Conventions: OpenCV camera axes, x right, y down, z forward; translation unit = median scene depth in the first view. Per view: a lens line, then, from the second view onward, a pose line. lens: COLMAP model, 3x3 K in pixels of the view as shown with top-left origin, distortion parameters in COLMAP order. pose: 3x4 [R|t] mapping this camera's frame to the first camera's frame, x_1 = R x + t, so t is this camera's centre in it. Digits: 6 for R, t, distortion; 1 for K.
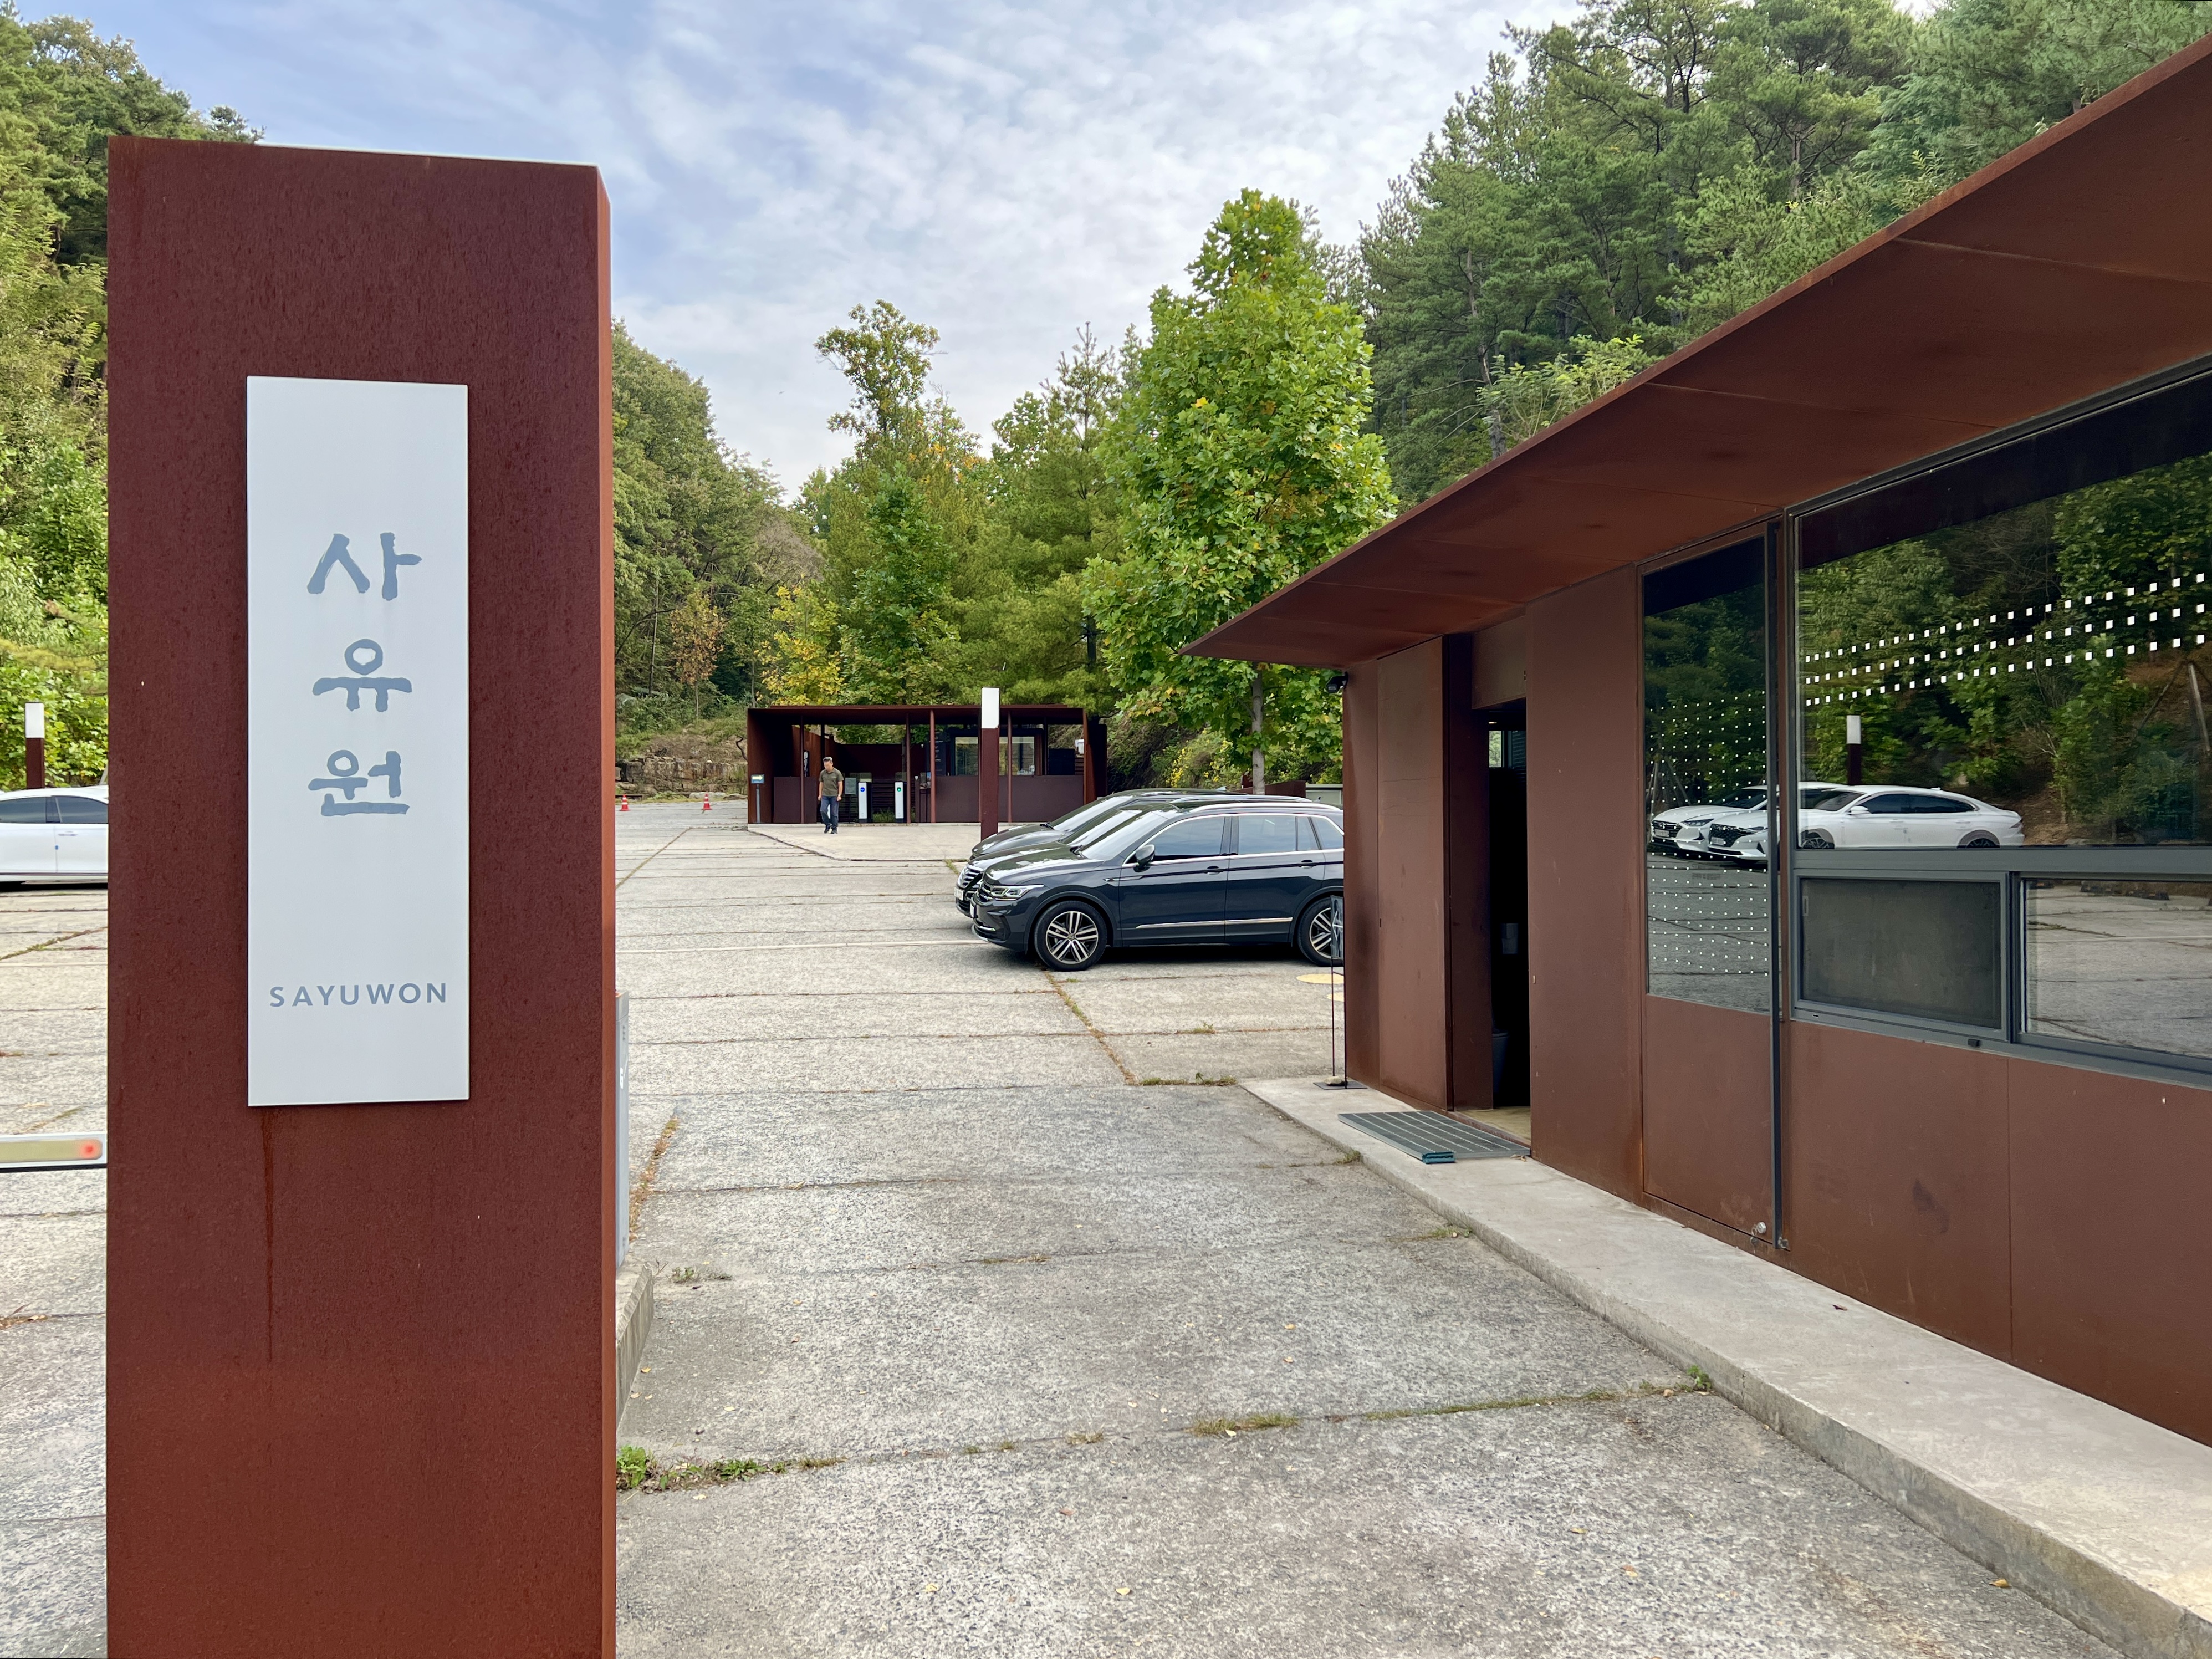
lens RADIAL K [[1626.0, 0, 1106.0], [0, 1626.0, 829.5], [0, 0, 1]] dist [-0.001339, 0.000001]
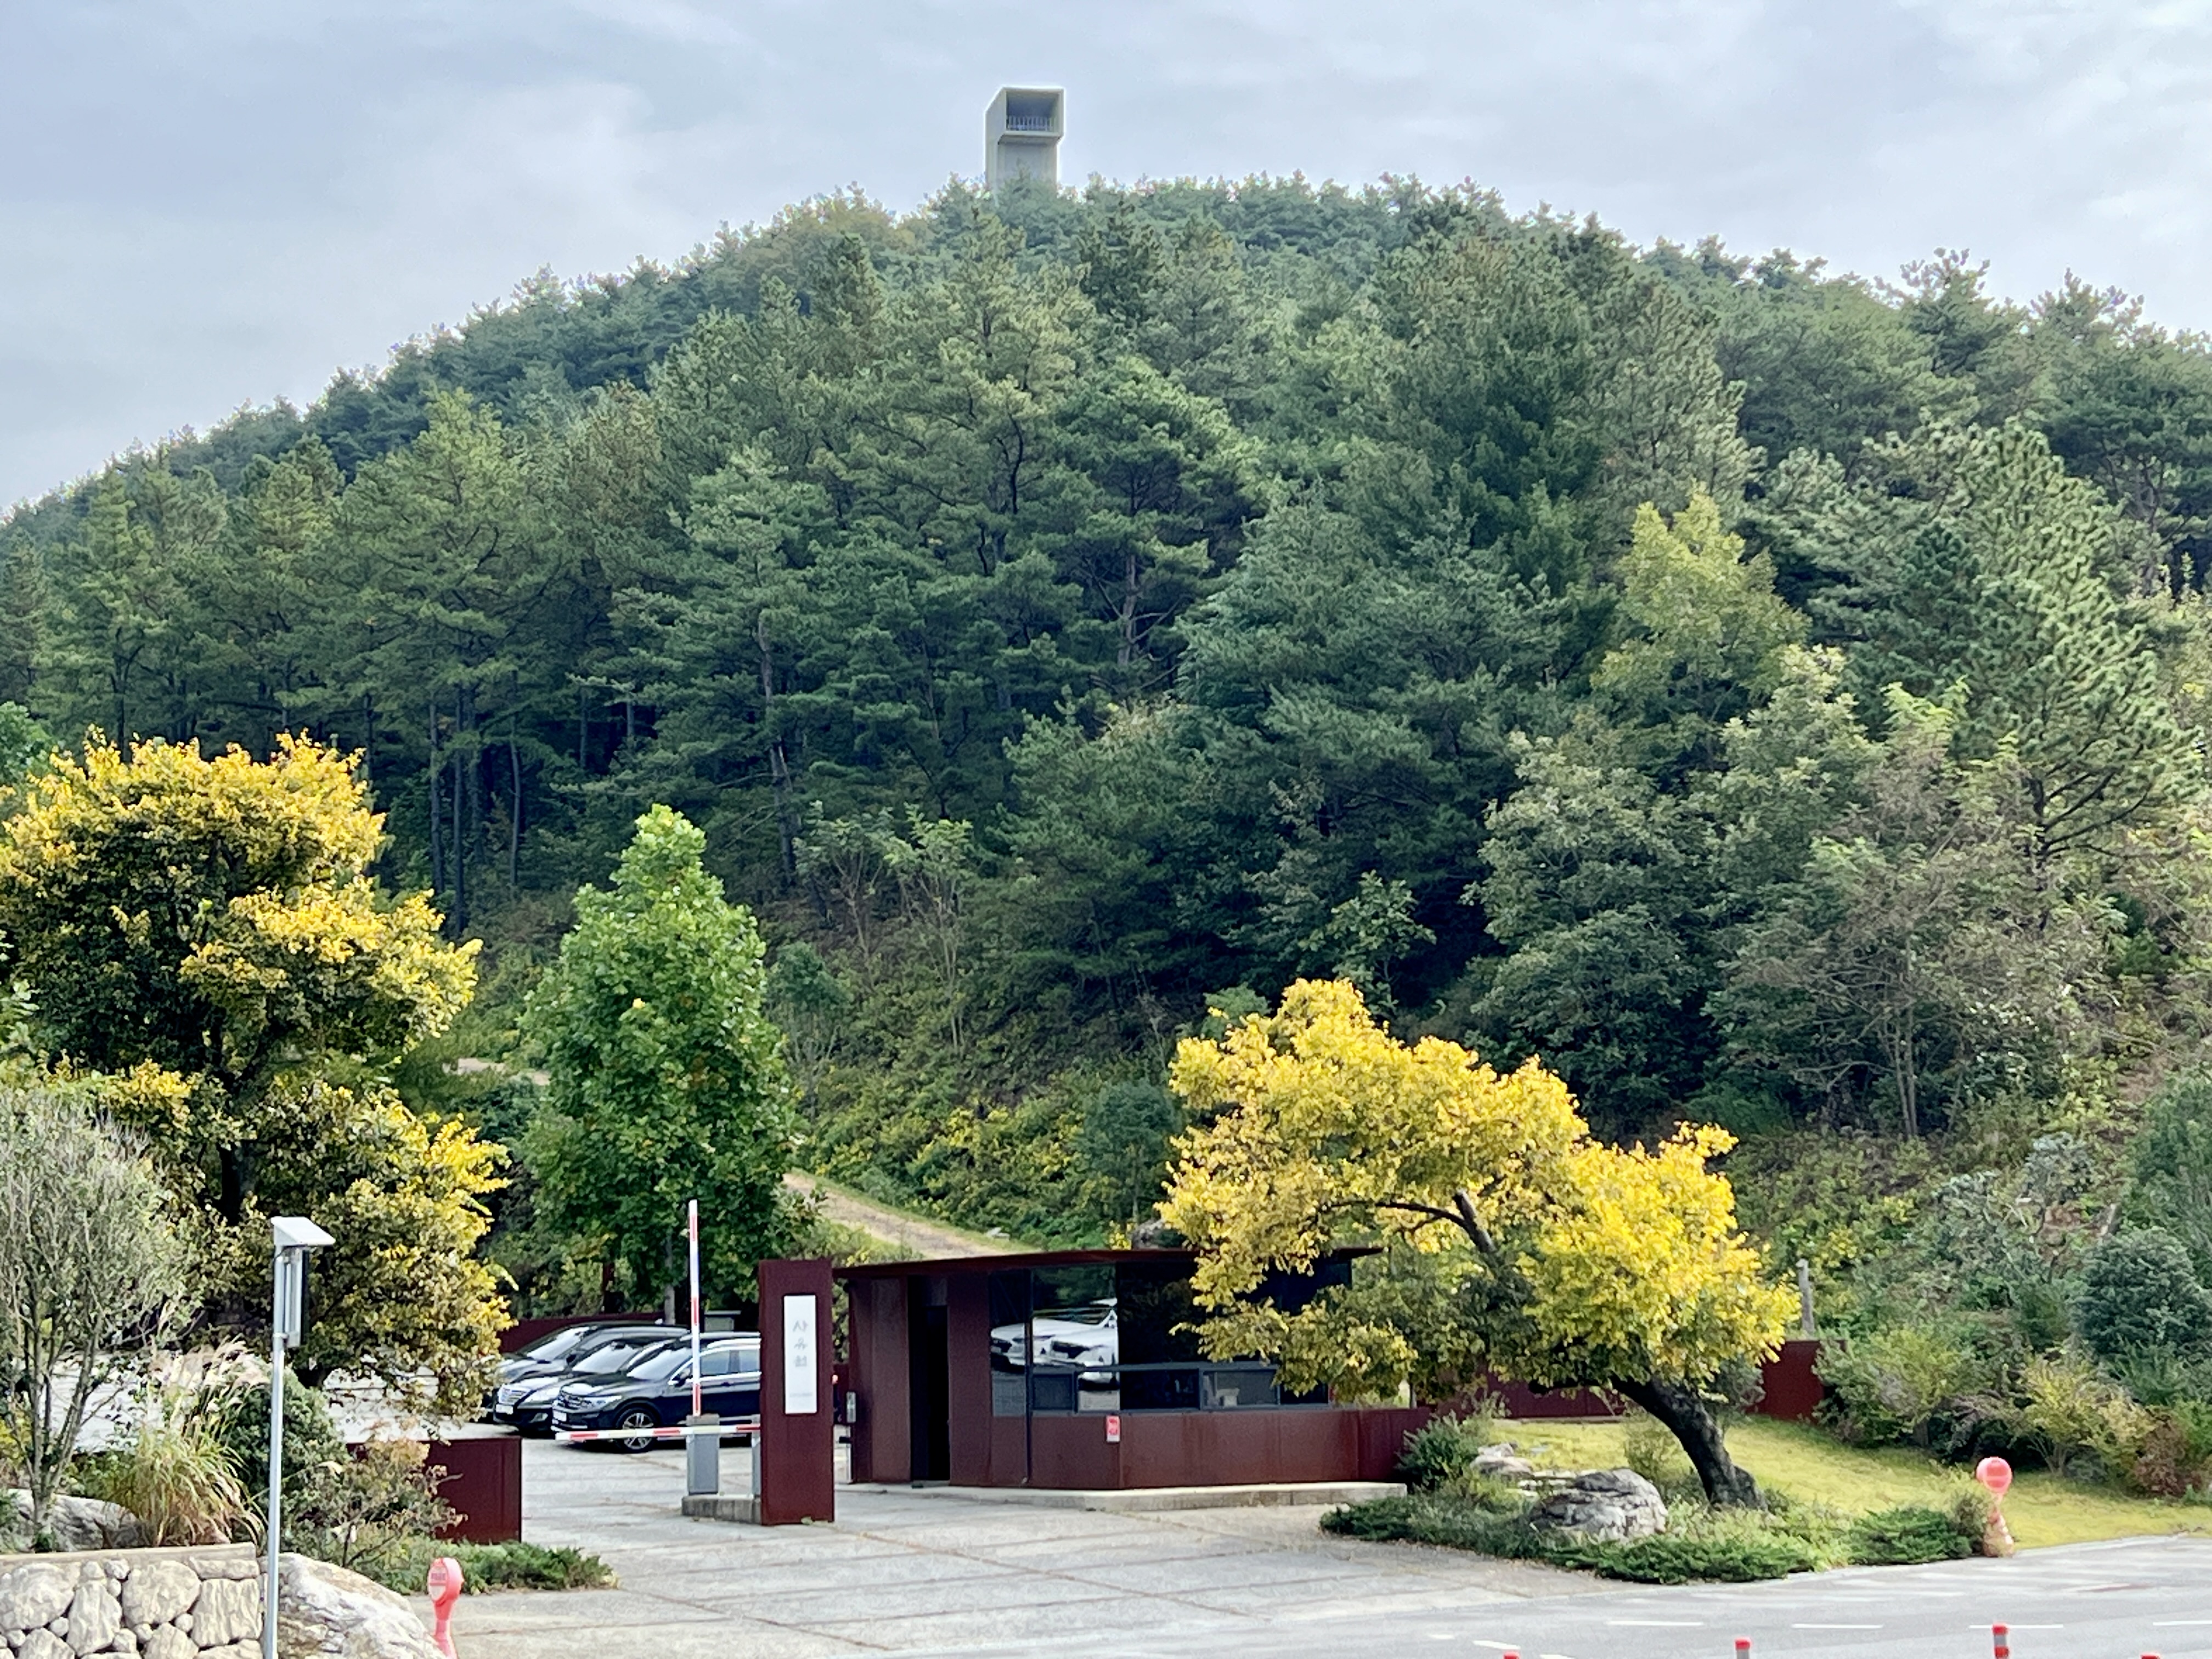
lens RADIAL K [[4230.8, 0, 1106.0], [0, 4230.8, 829.5], [0, 0, 1]] dist [0.187987, 0.014801]
pose [[0.937020, 0.025847, 0.348319, -0.716677], [0.013465, 0.993844, -0.109970, -0.035477], [-0.349017, 0.107734, 0.930903, -2.080972]]
